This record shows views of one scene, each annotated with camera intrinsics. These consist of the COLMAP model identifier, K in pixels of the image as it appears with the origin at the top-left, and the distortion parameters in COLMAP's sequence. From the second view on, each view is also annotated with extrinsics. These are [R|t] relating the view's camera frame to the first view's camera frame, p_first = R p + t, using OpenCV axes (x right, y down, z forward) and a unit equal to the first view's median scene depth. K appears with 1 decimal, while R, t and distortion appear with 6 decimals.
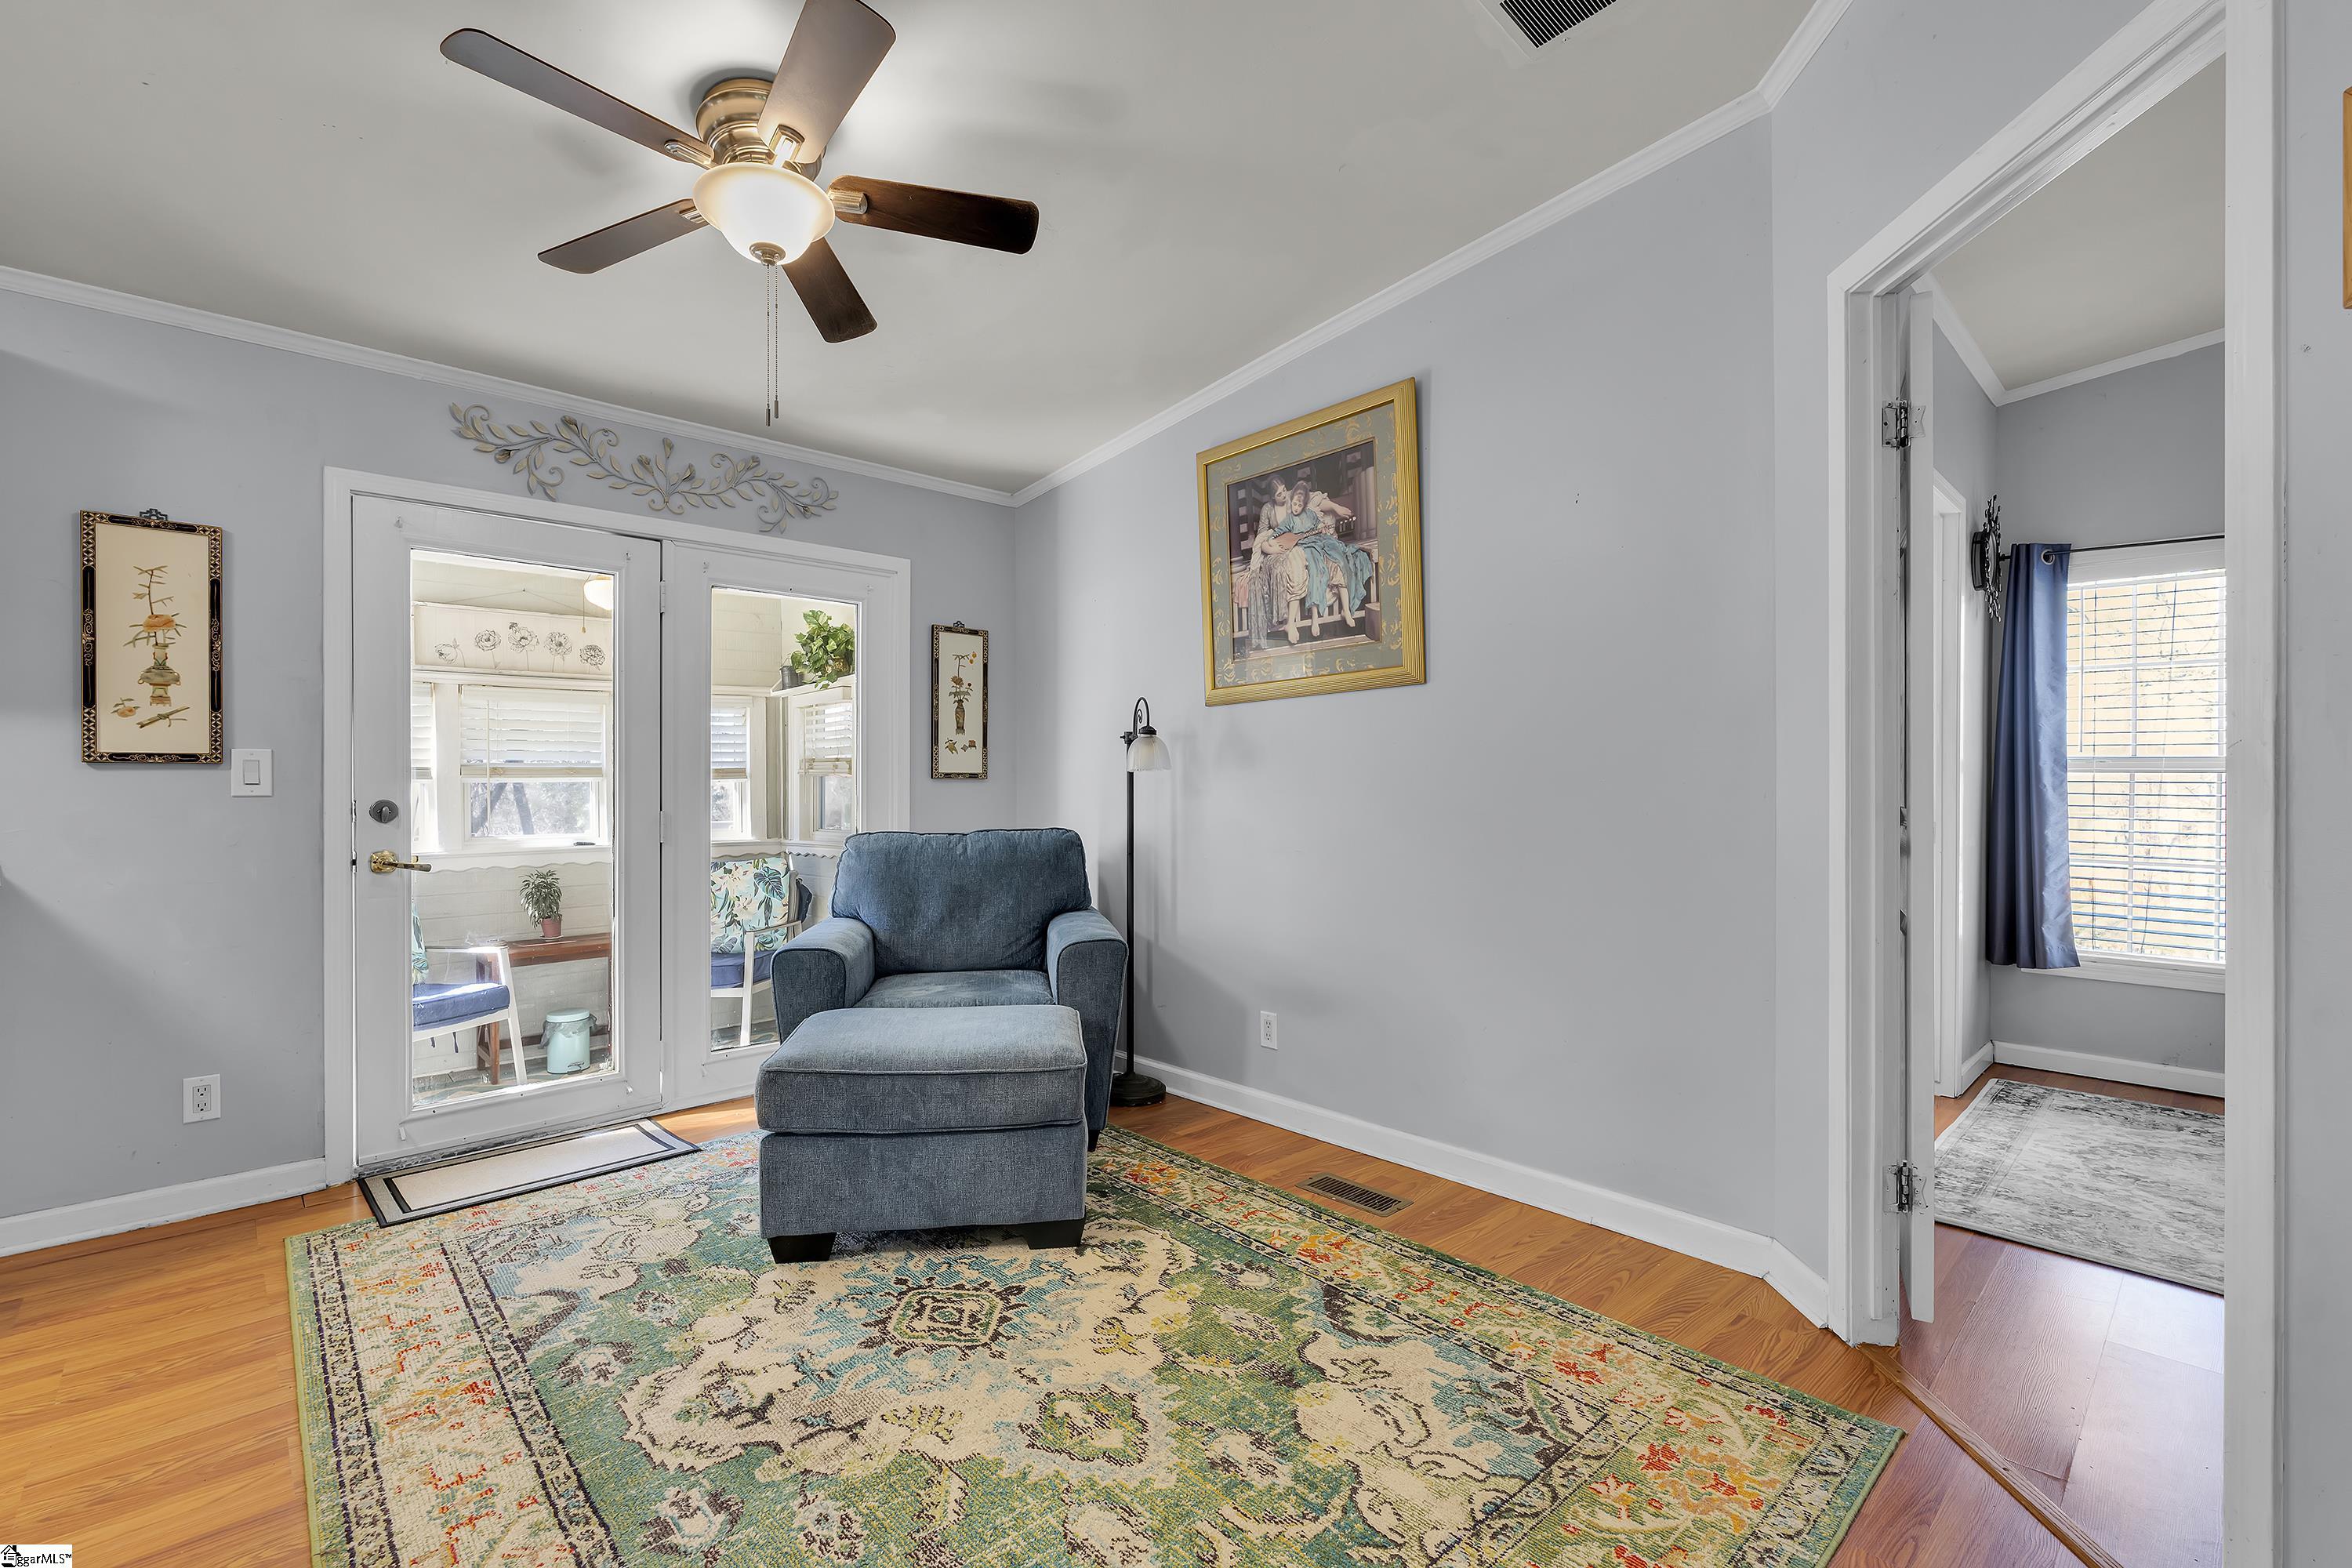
lens RADIAL K [[1027.8, 0, 1173.8], [0, 1027.8, 786.5], [0, 0, 1]] dist [-0.008044, -0.000013]
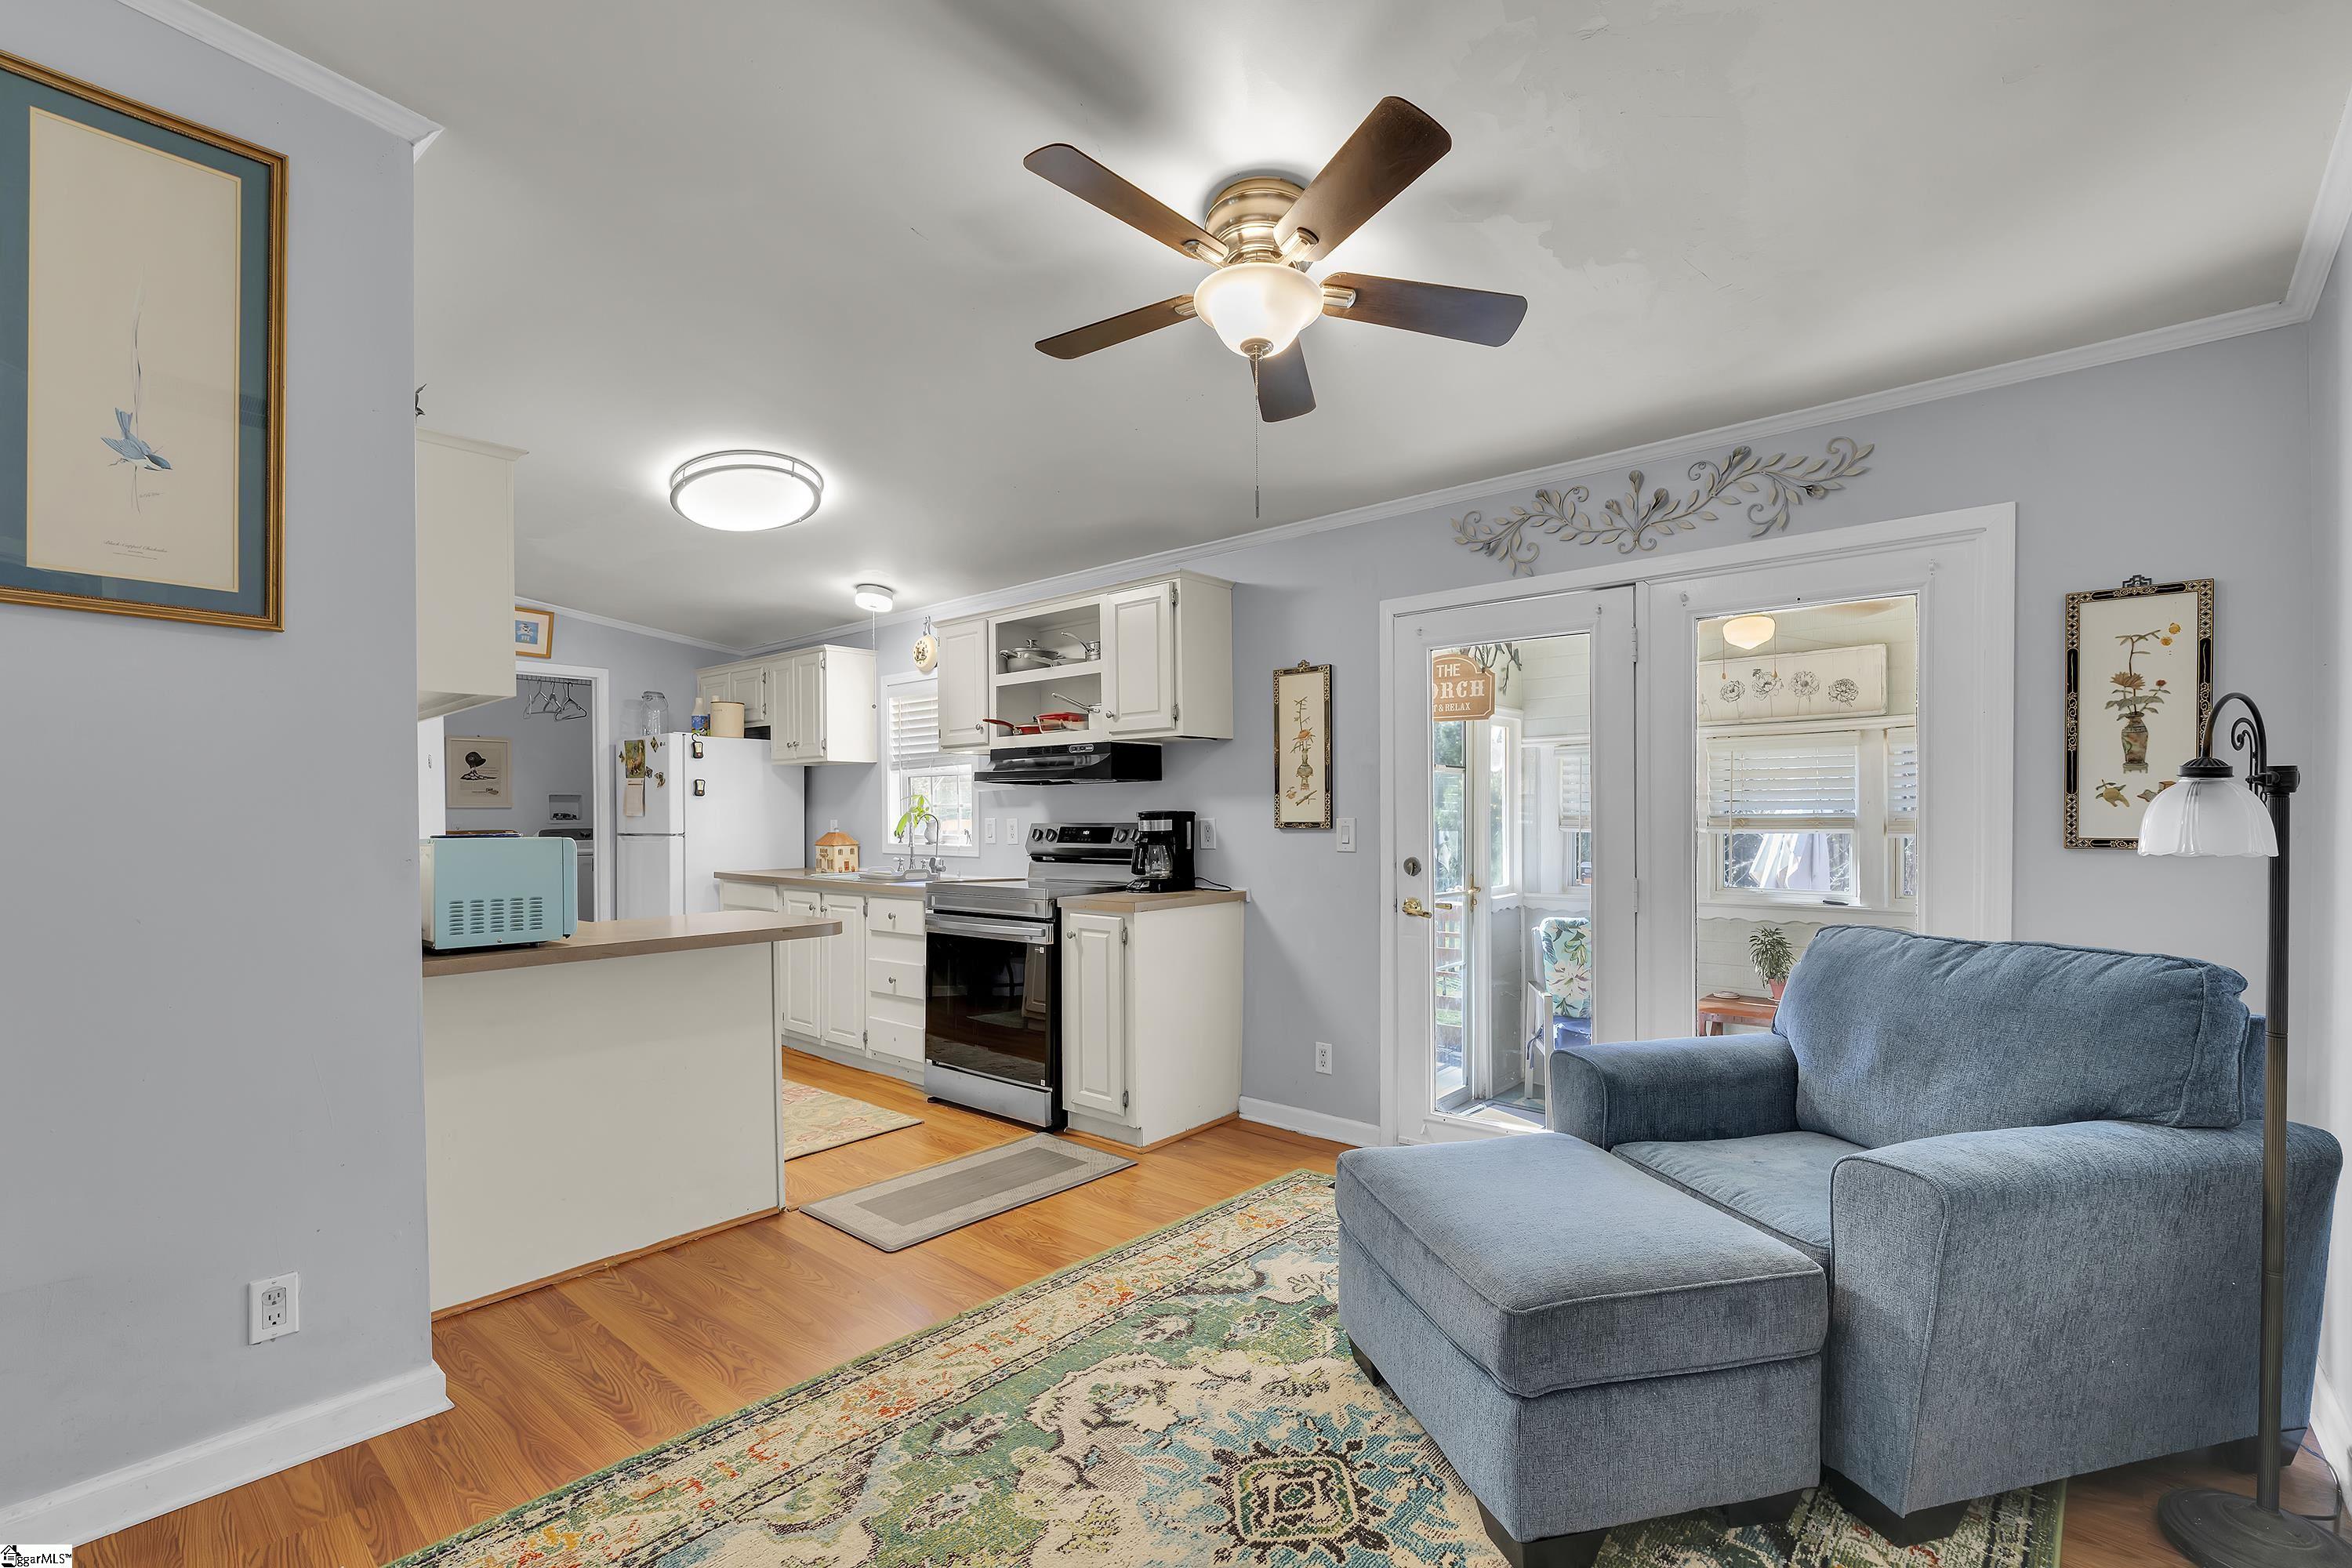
lens RADIAL K [[1034.1, 0, 1186.7], [0, 1034.1, 825.3], [0, 0, 1]] dist [-0.010319, -0.000014]
pose [[0.102605, 0.012972, -0.994638, 0.490900], [0.001736, 0.999911, 0.013220, -0.046648], [0.994721, -0.003083, 0.102574, 0.650427]]
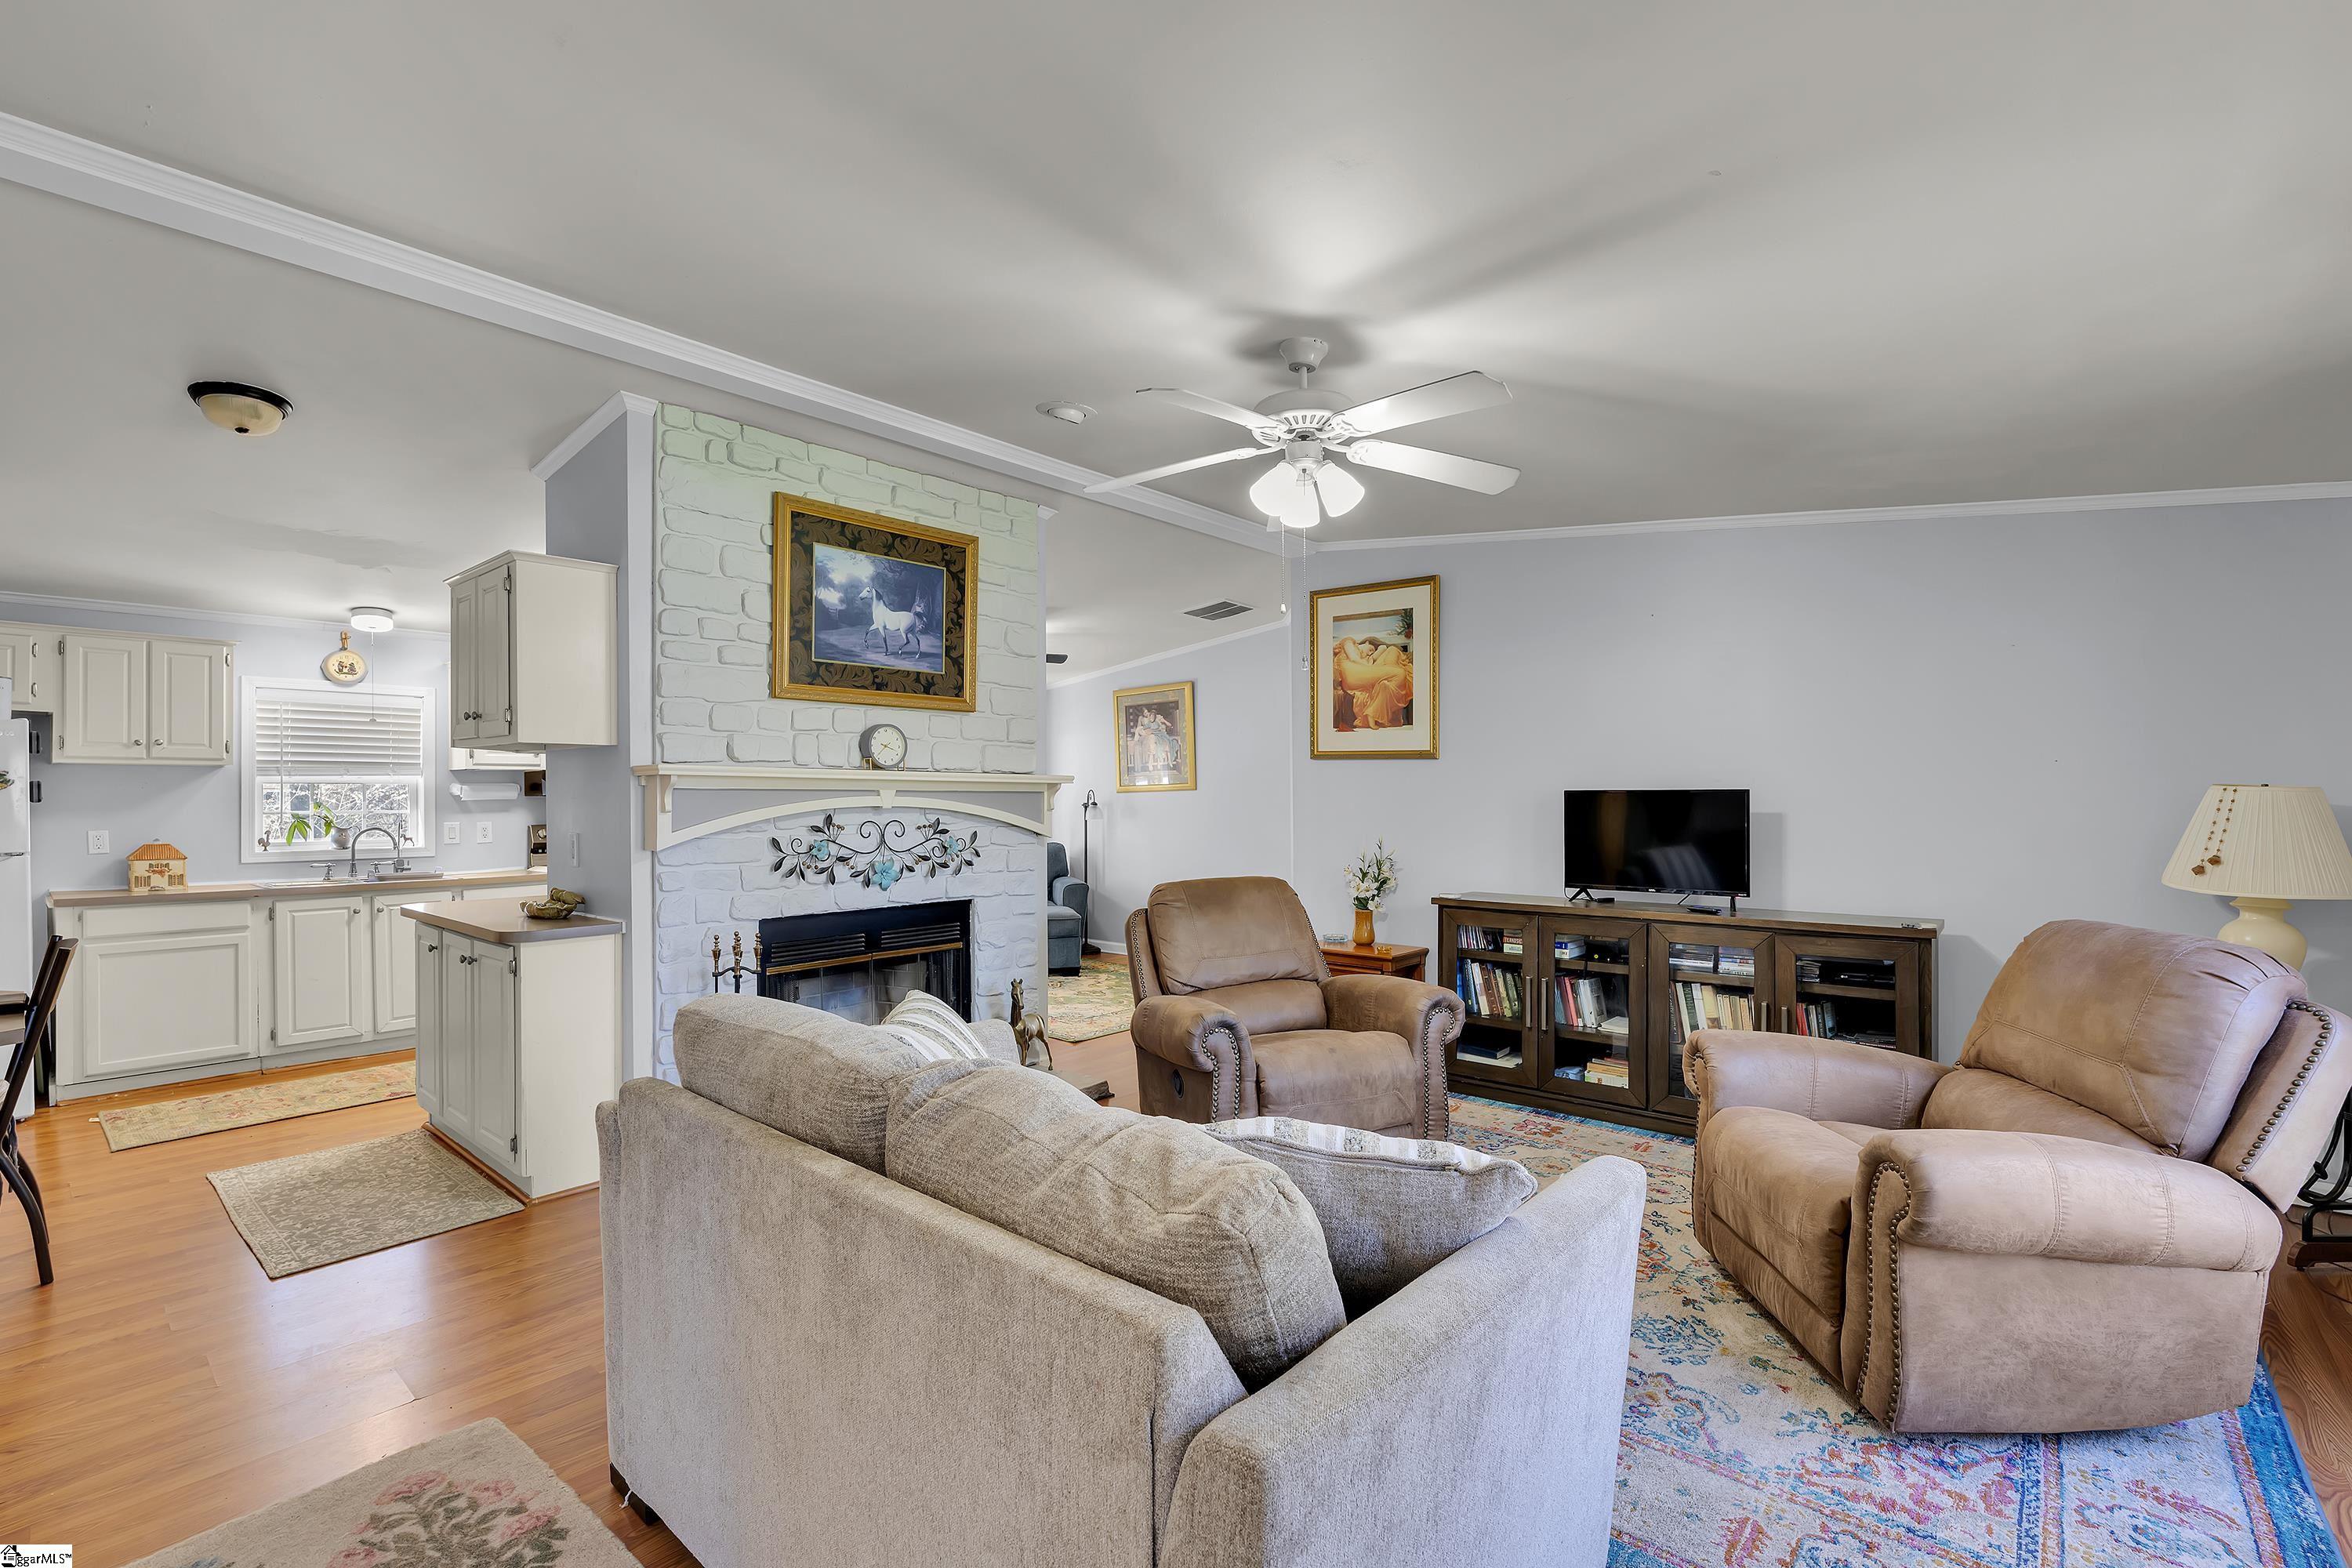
lens RADIAL K [[1027.8, 0, 1173.8], [0, 1027.8, 786.5], [0, 0, 1]] dist [-0.008044, -0.000013]
pose [[0.995797, 0.001479, 0.091571, -0.077570], [-0.000299, 0.999917, -0.012900, -0.081471], [-0.091582, 0.012818, 0.995715, -1.944131]]
